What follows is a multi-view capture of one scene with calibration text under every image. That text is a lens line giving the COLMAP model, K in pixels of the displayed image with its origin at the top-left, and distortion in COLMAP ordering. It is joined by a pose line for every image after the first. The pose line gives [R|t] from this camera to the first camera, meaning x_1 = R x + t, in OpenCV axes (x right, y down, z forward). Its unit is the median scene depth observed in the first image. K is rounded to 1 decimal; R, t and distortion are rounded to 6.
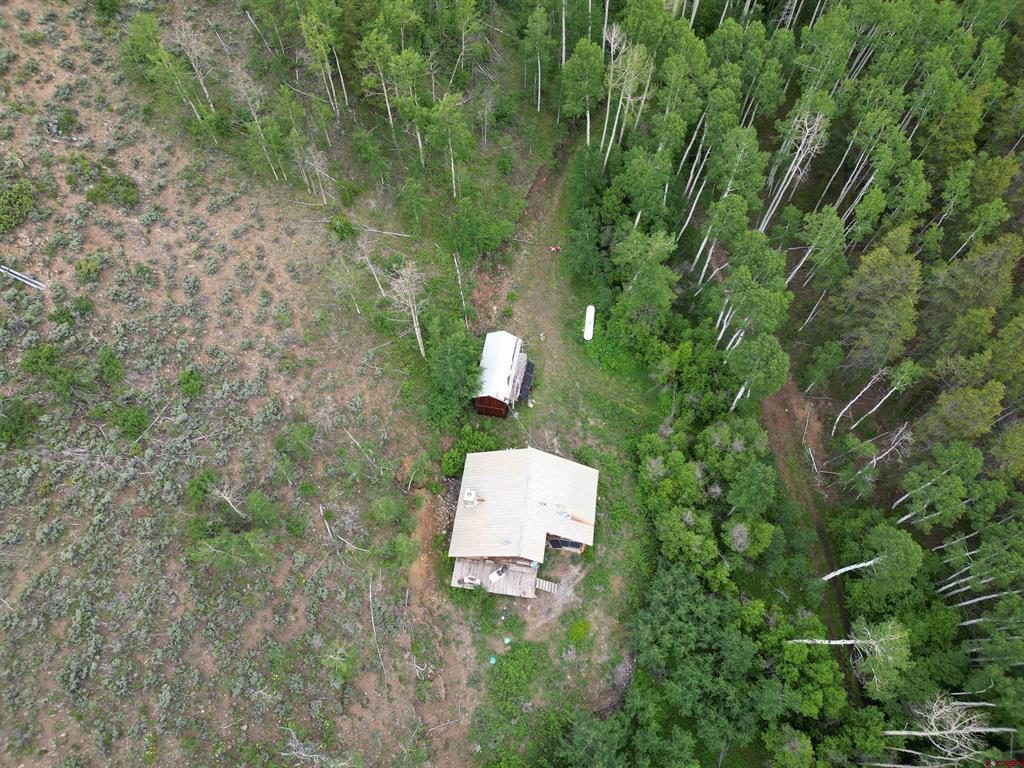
lens RADIAL K [[720.3, 0, 511.6], [0, 720.3, 382.1], [0, 0, 1]] dist [0.011634, 0.000804]
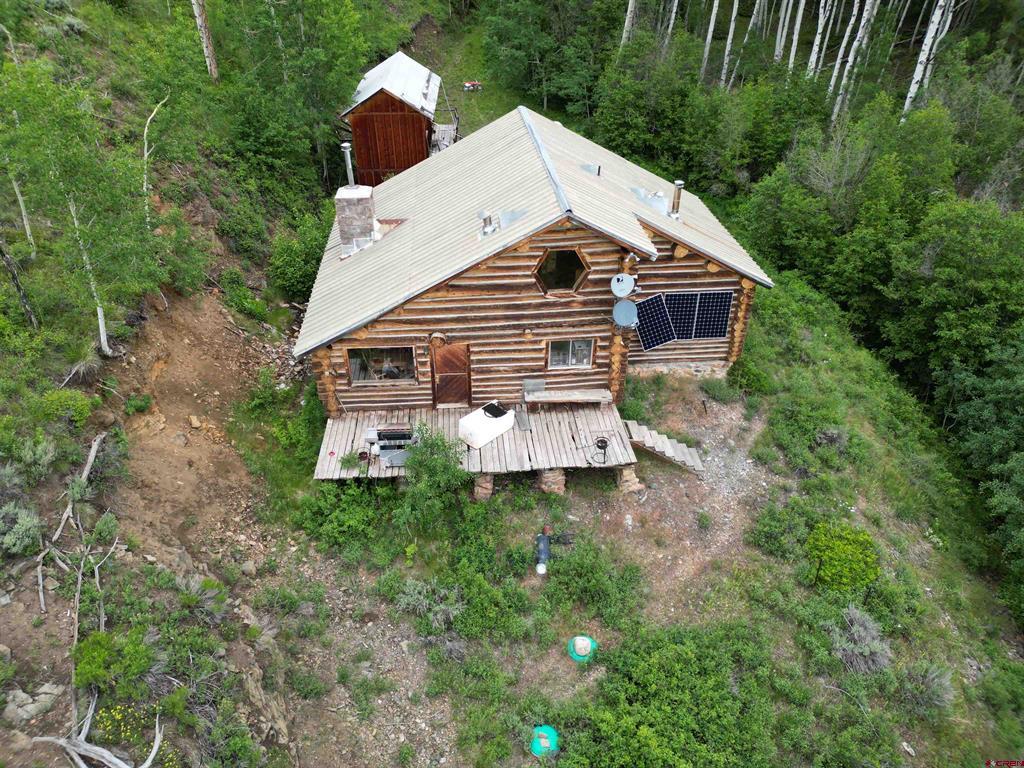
lens RADIAL K [[720.3, 0, 512.8], [0, 720.3, 386.0], [0, 0, 1]] dist [0.011634, 0.000804]
pose [[0.975087, -0.124572, 0.183543, -0.058793], [0.195785, 0.872281, -0.448101, 0.381800], [-0.104280, 0.472872, 0.874939, 0.759844]]
